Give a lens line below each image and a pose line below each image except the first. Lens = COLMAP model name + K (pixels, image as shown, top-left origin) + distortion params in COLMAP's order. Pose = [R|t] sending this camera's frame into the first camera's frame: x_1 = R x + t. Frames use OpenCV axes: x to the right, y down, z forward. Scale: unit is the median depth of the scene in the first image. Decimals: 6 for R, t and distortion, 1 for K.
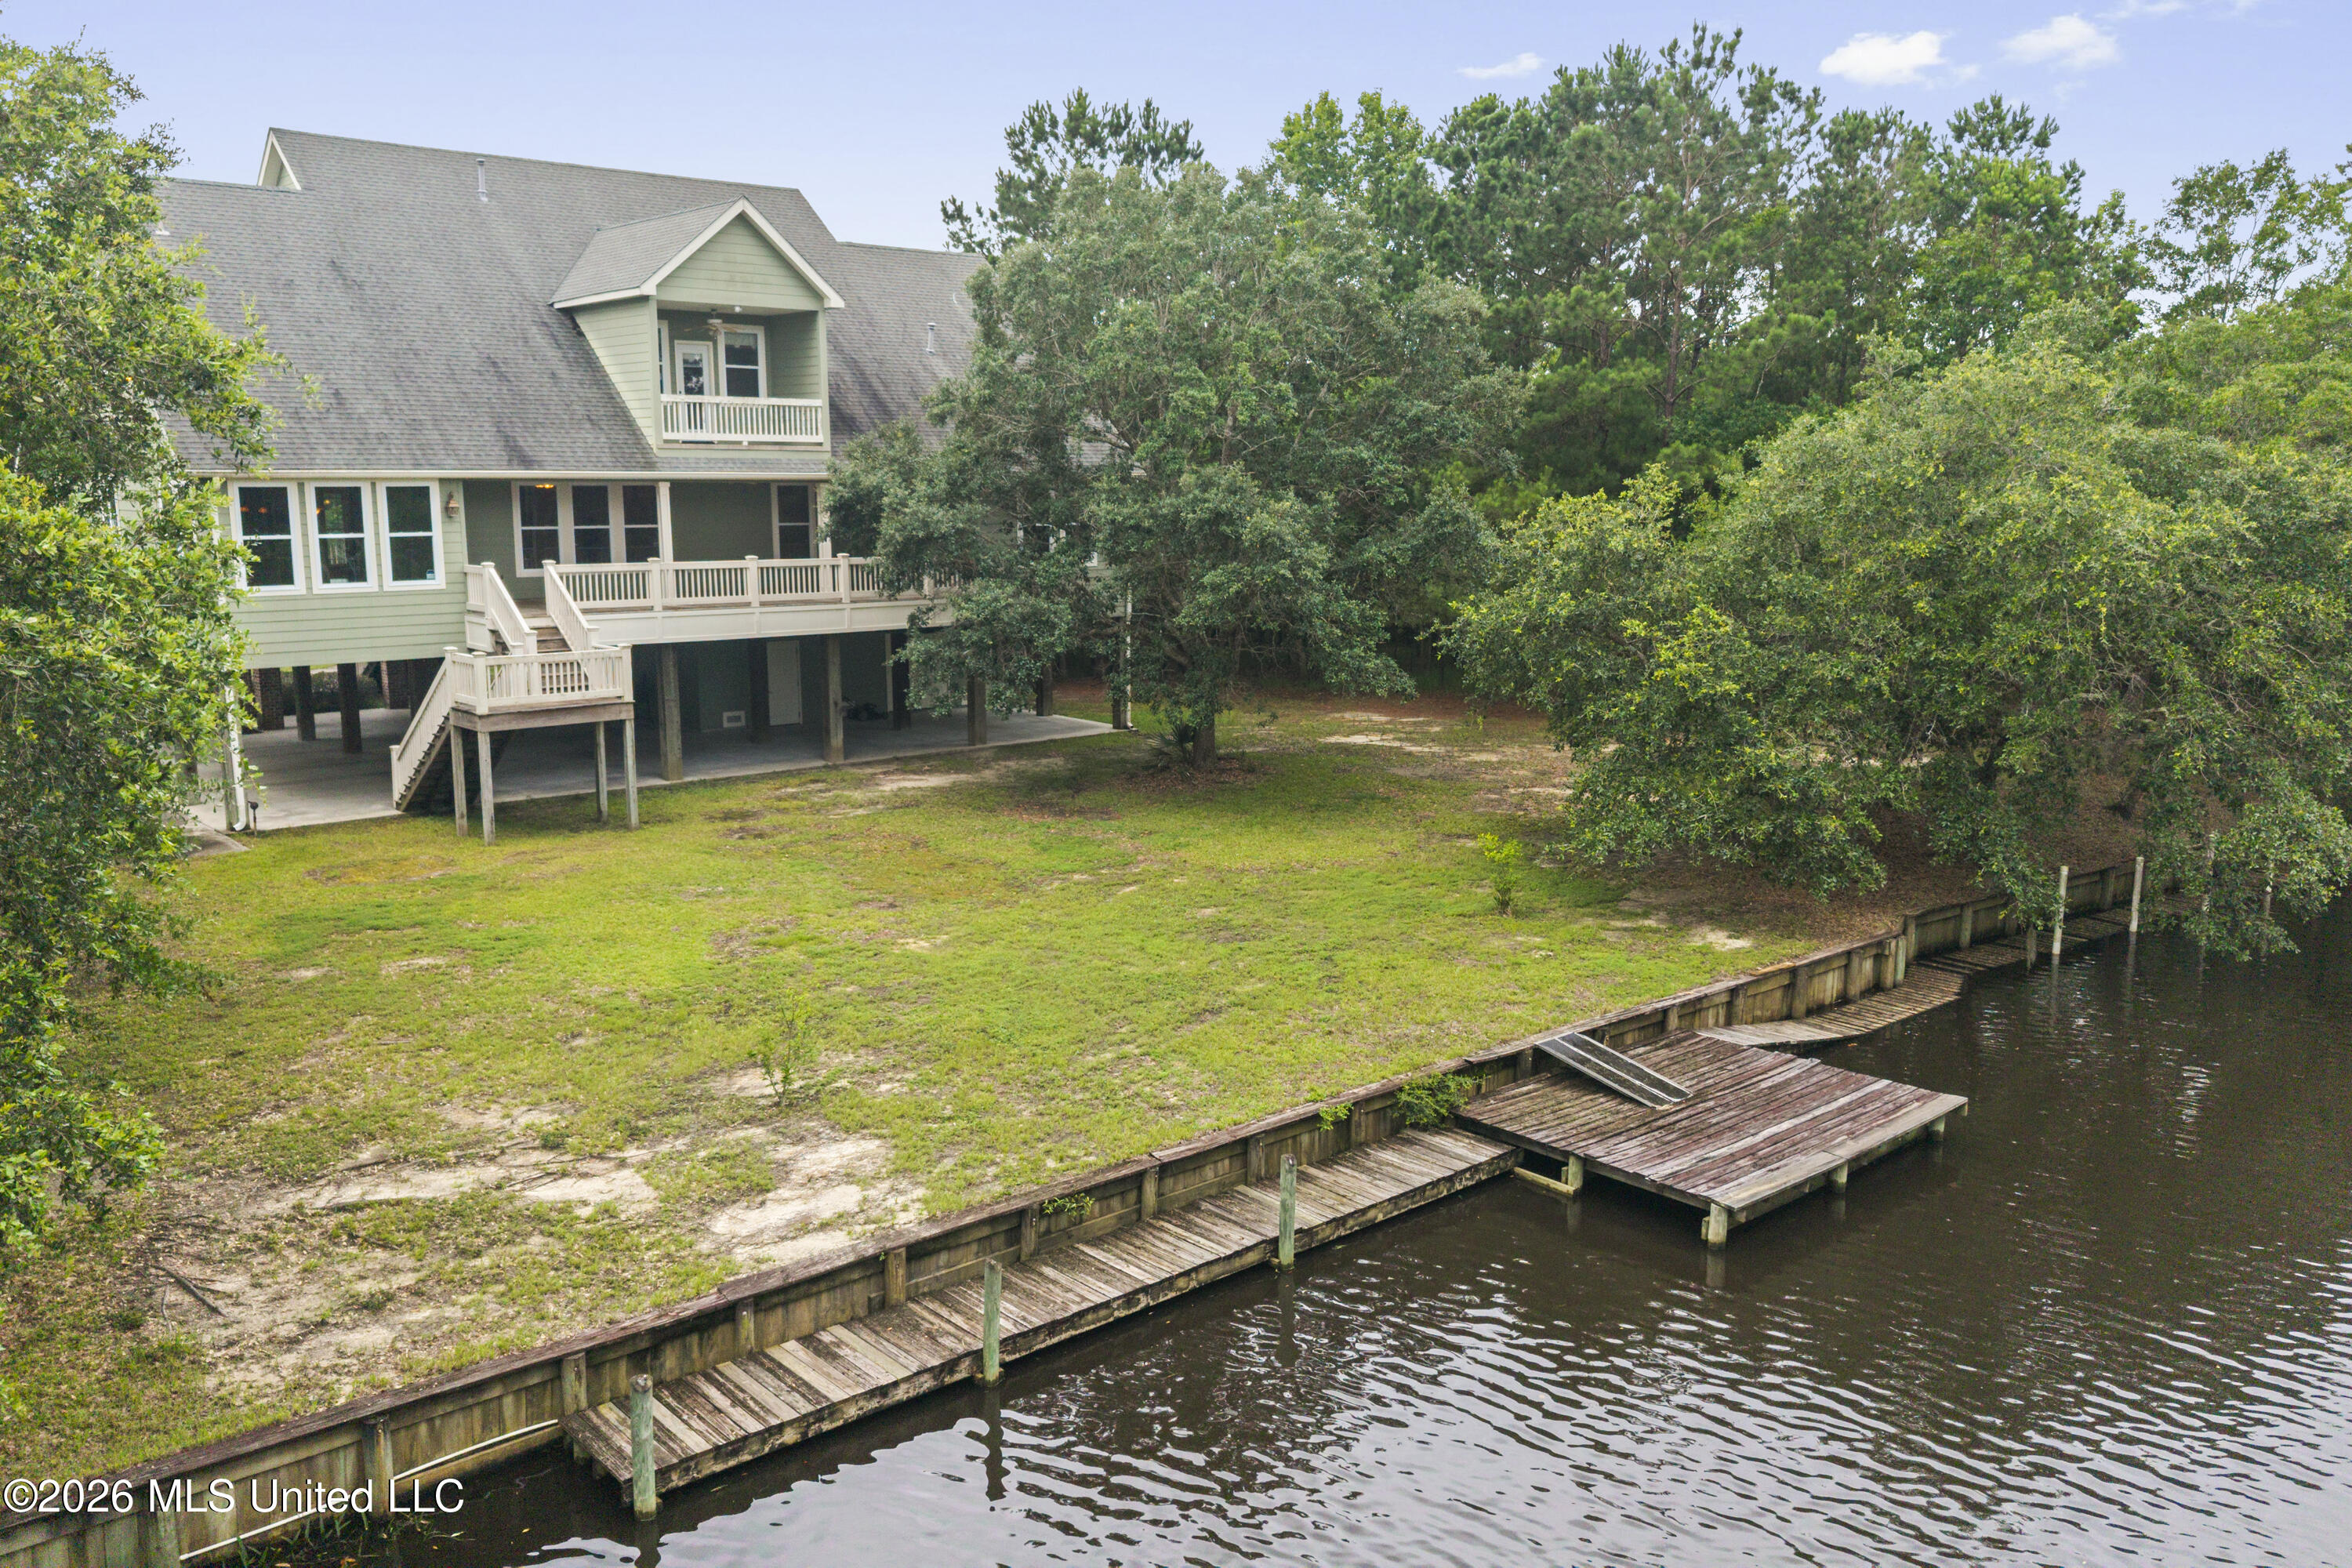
lens RADIAL K [[1870.8, 0, 1176.0], [0, 1870.8, 784.0], [0, 0, 1]] dist [0.085130, -0.141241]
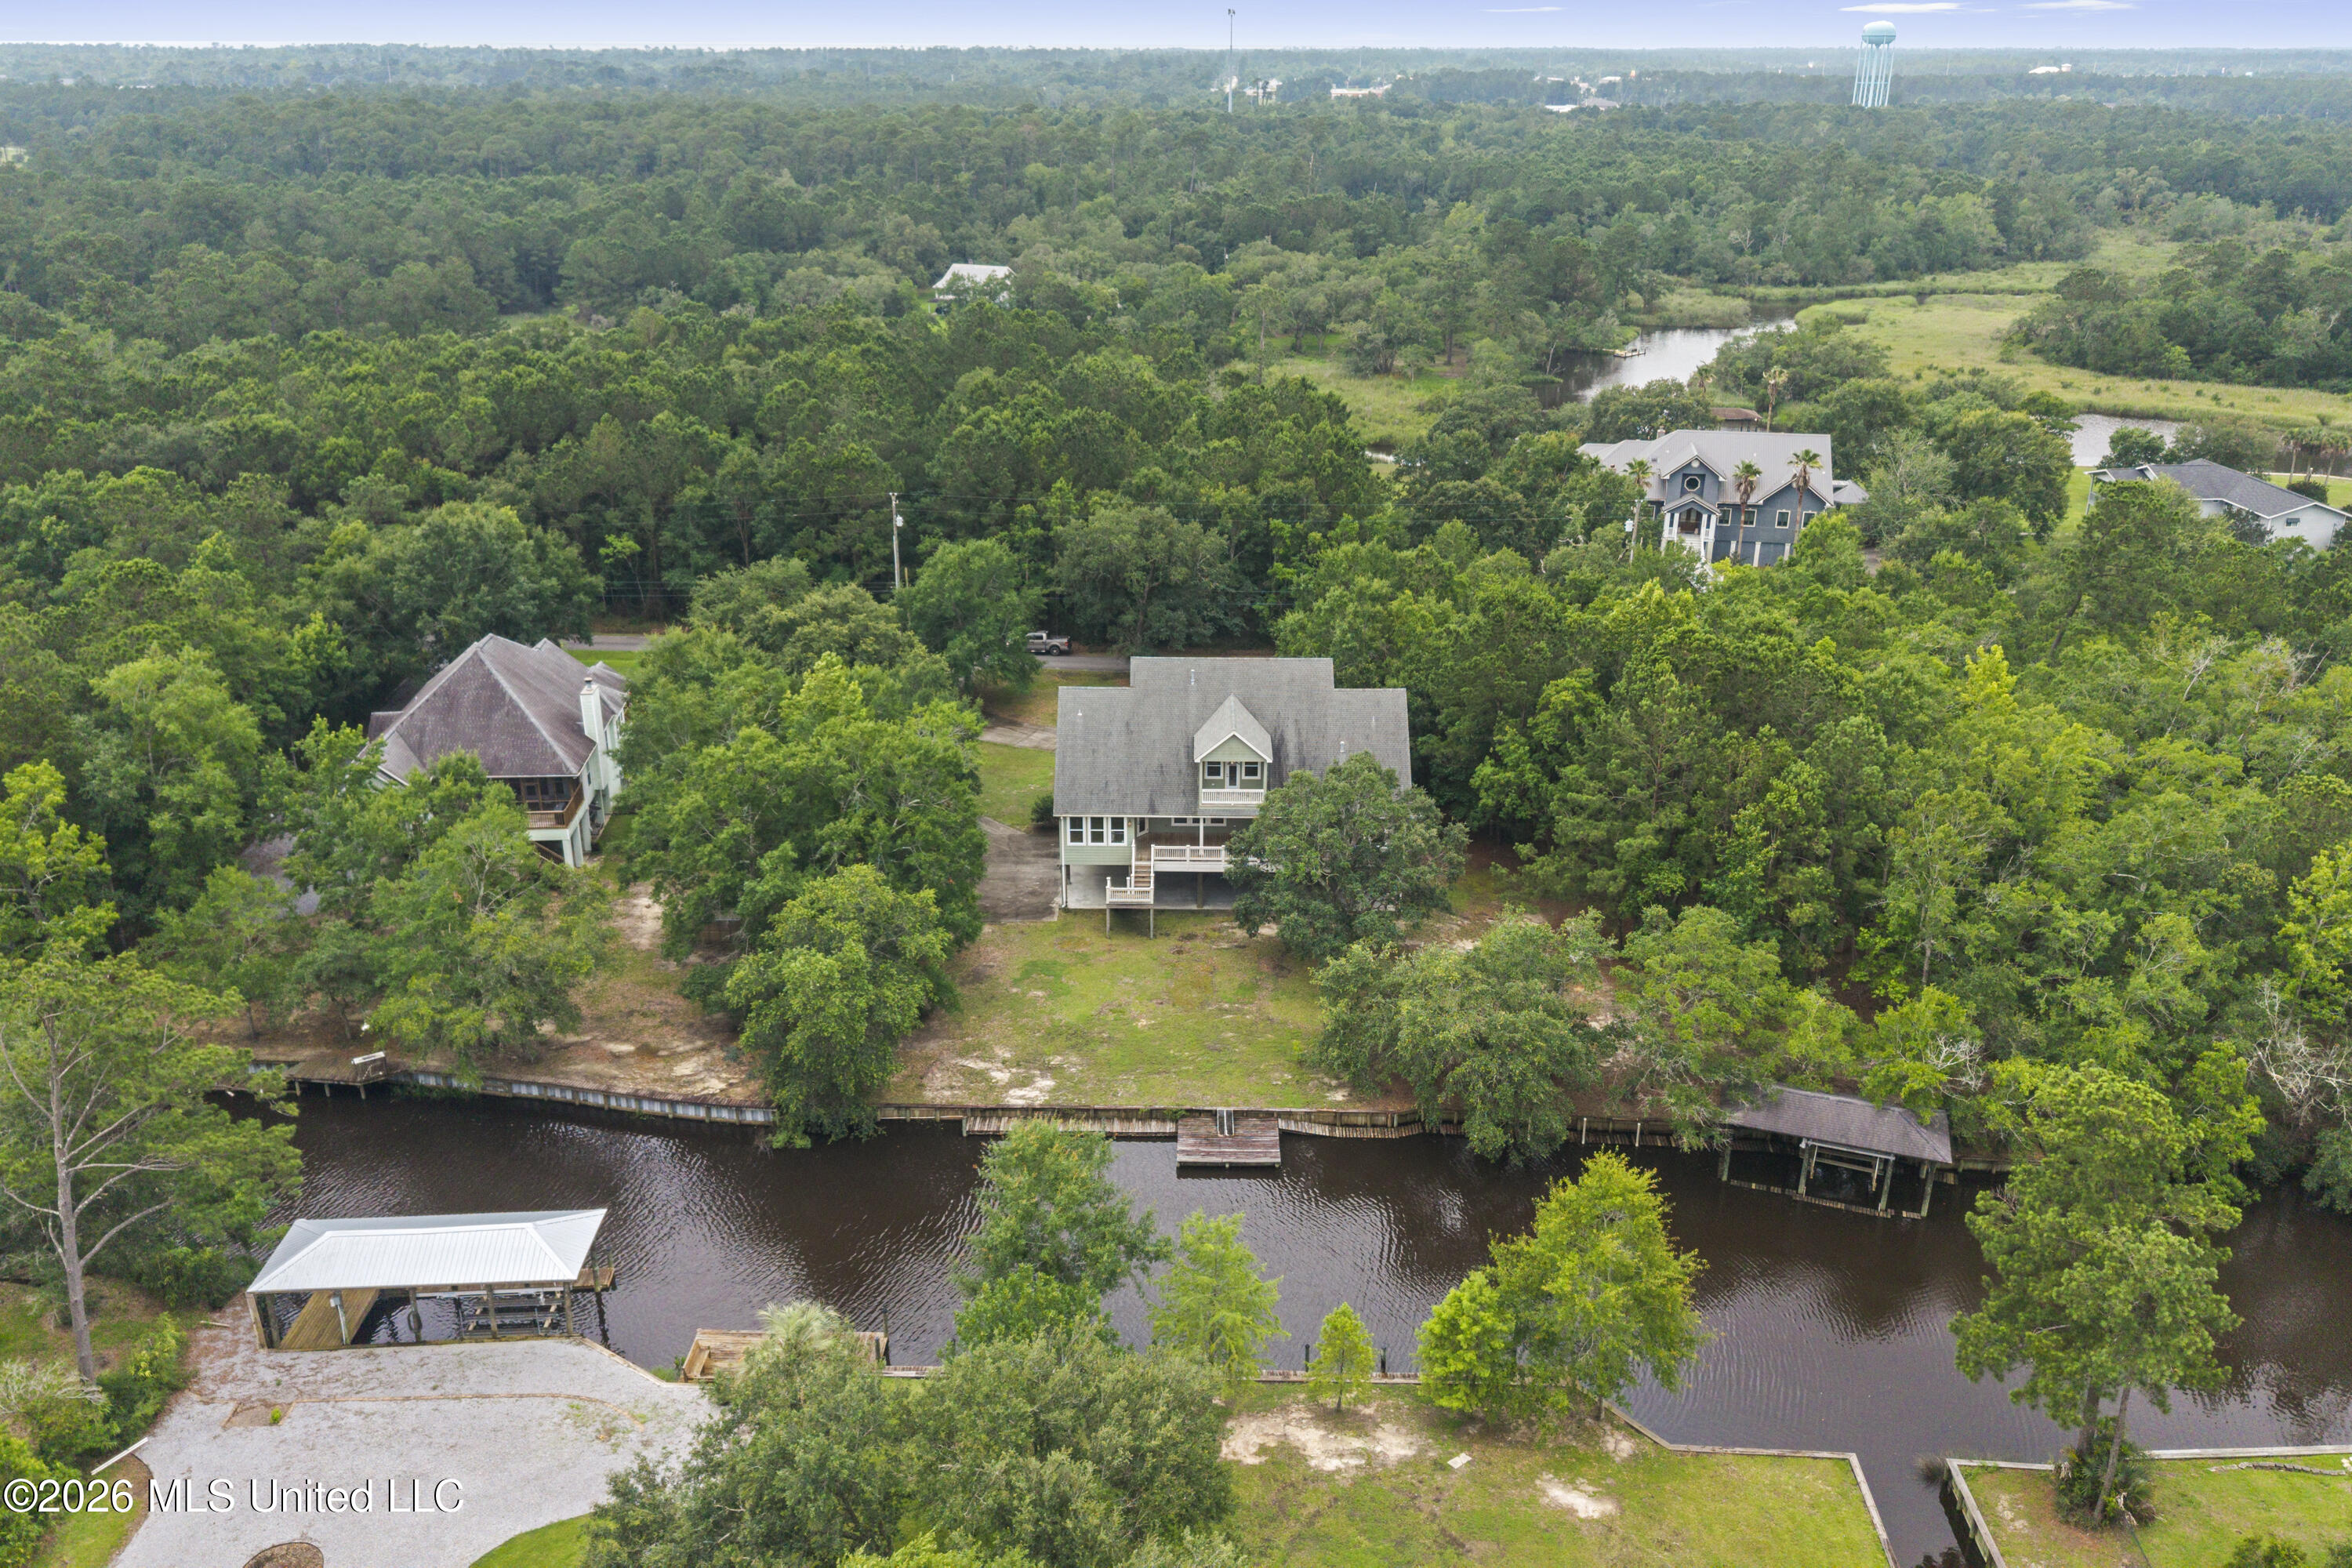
lens RADIAL K [[1888.6, 0, 1177.9], [0, 1888.6, 737.1], [0, 0, 1]] dist [0.053214, -0.081983]
pose [[0.748113, 0.237363, -0.619666, 1.691994], [-0.116965, 0.966383, 0.228962, -1.070073], [0.653181, -0.098811, 0.750727, -1.392402]]
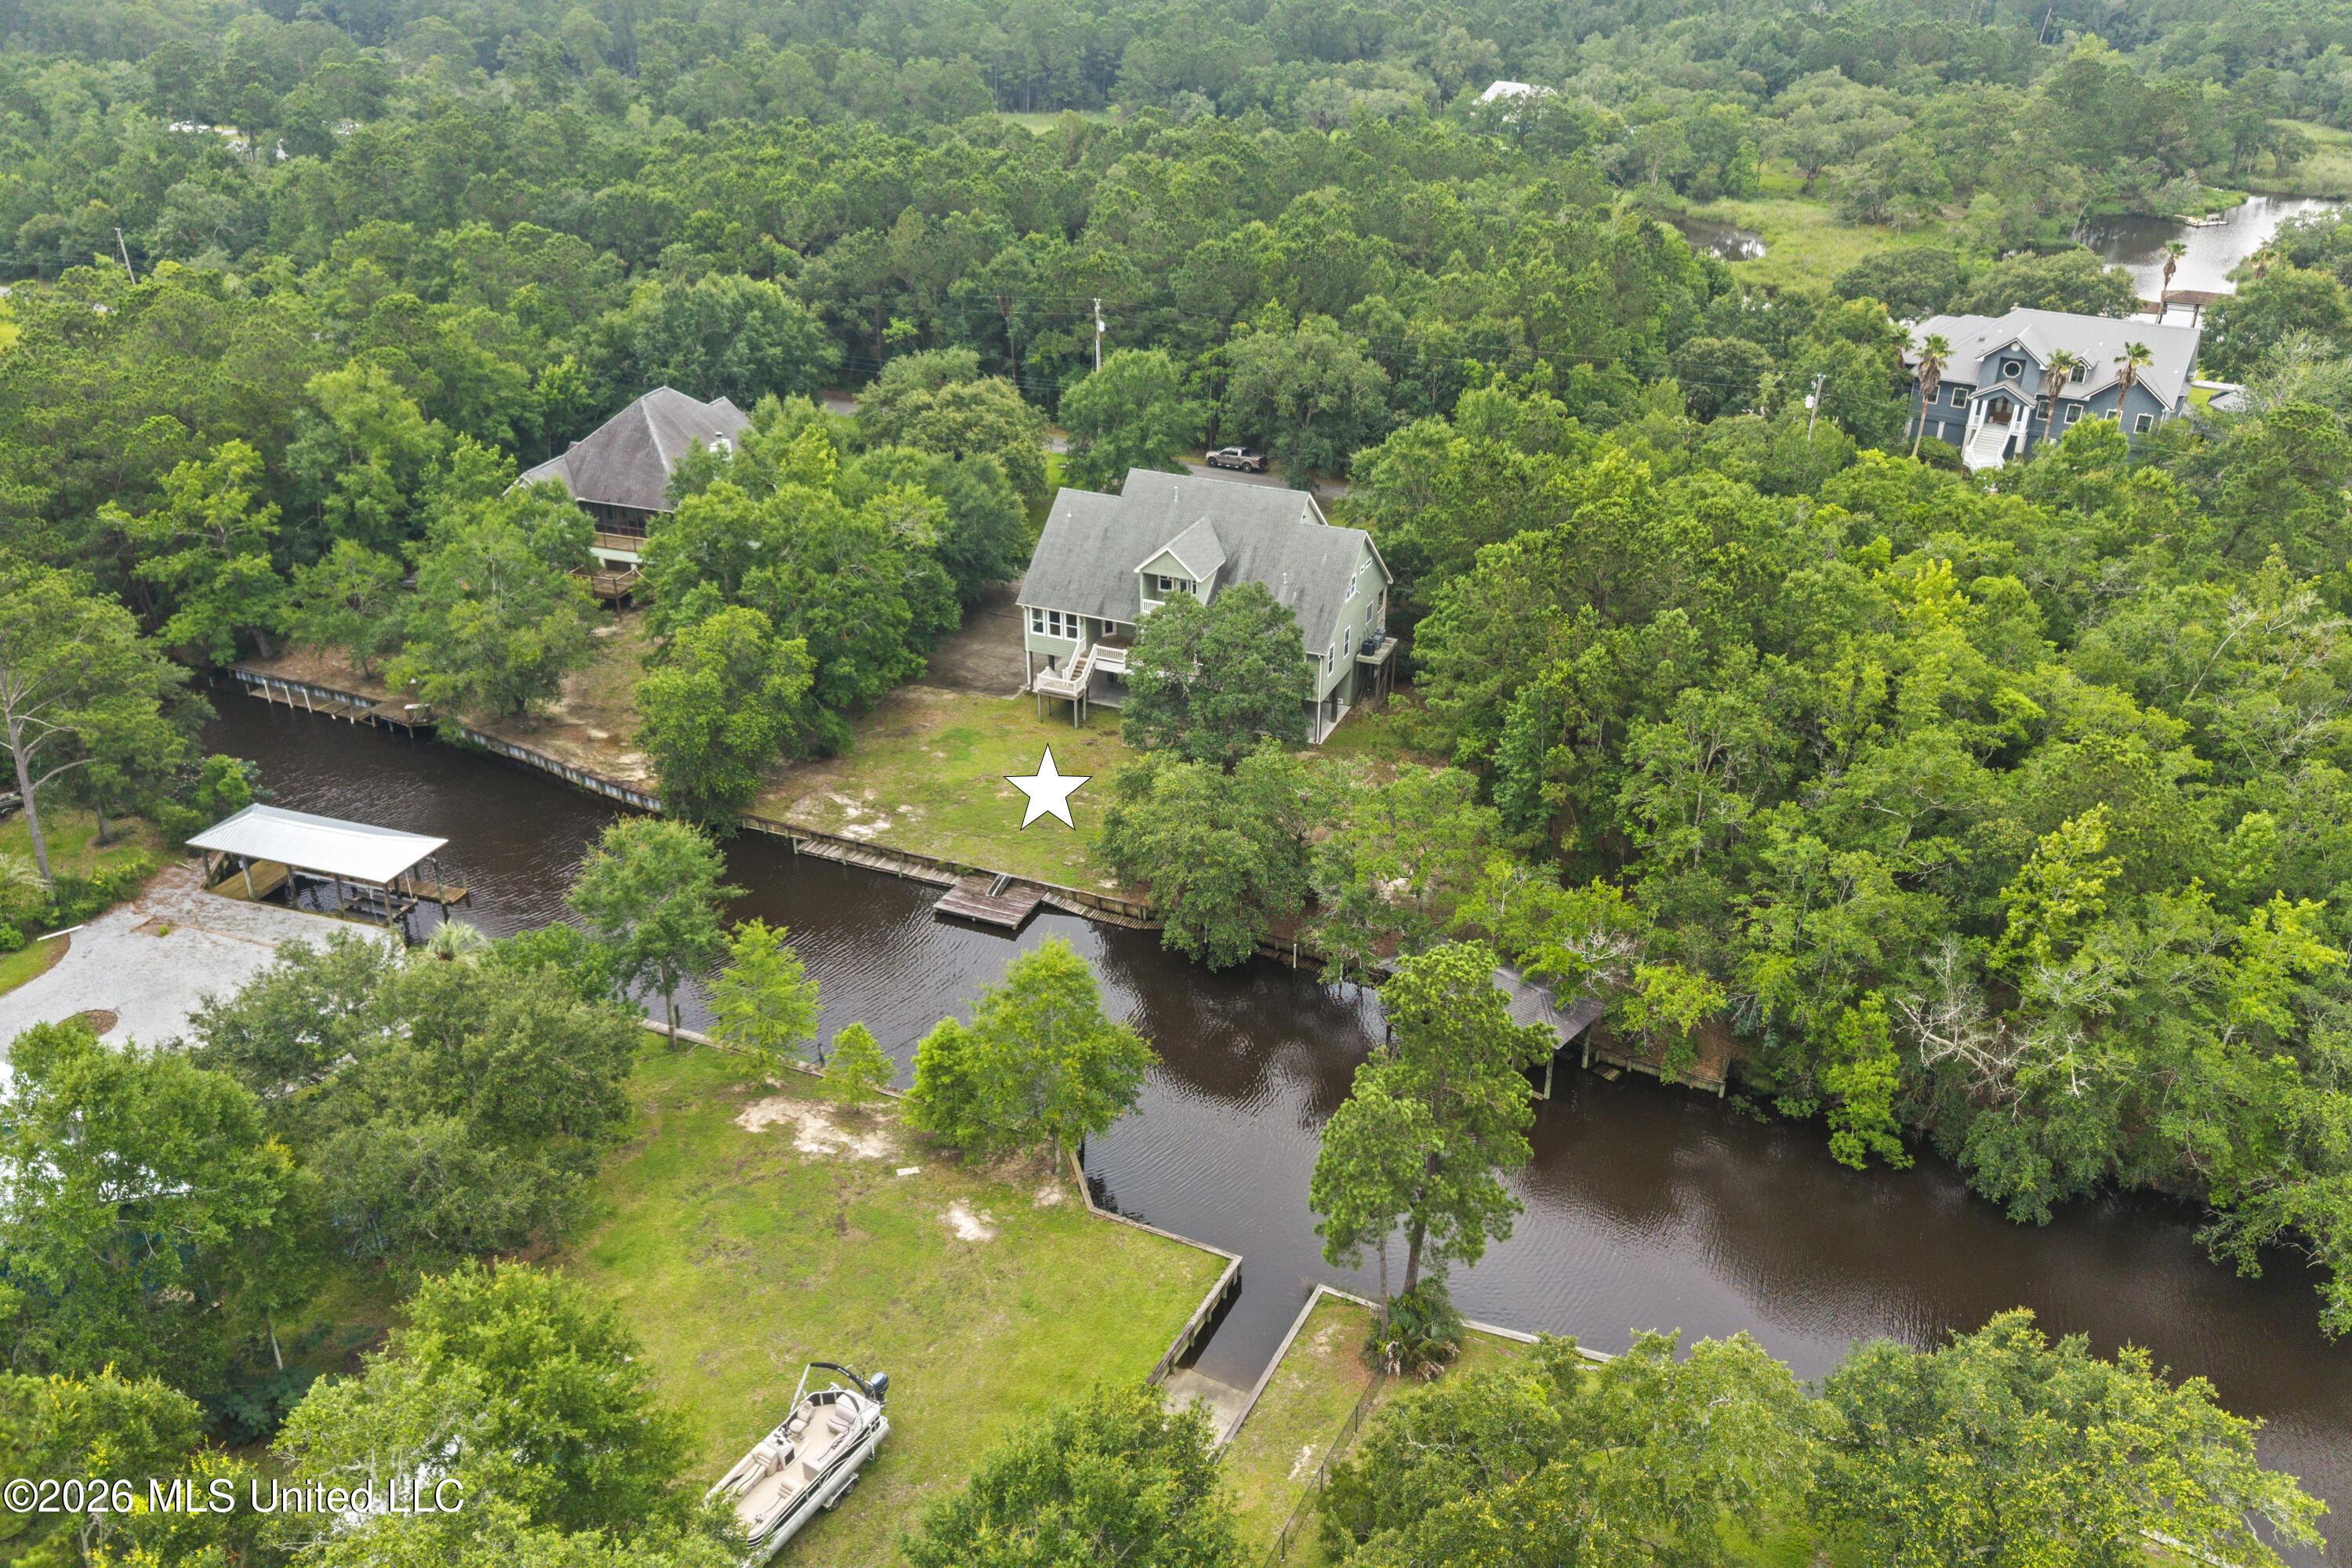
lens RADIAL K [[1870.8, 0, 1176.0], [0, 1870.8, 784.0], [0, 0, 1]] dist [0.085130, -0.141241]
pose [[0.436974, 0.414697, -0.798173, 2.672354], [-0.156398, 0.908891, 0.386598, -1.282984], [0.885773, -0.044101, 0.462019, -0.474510]]
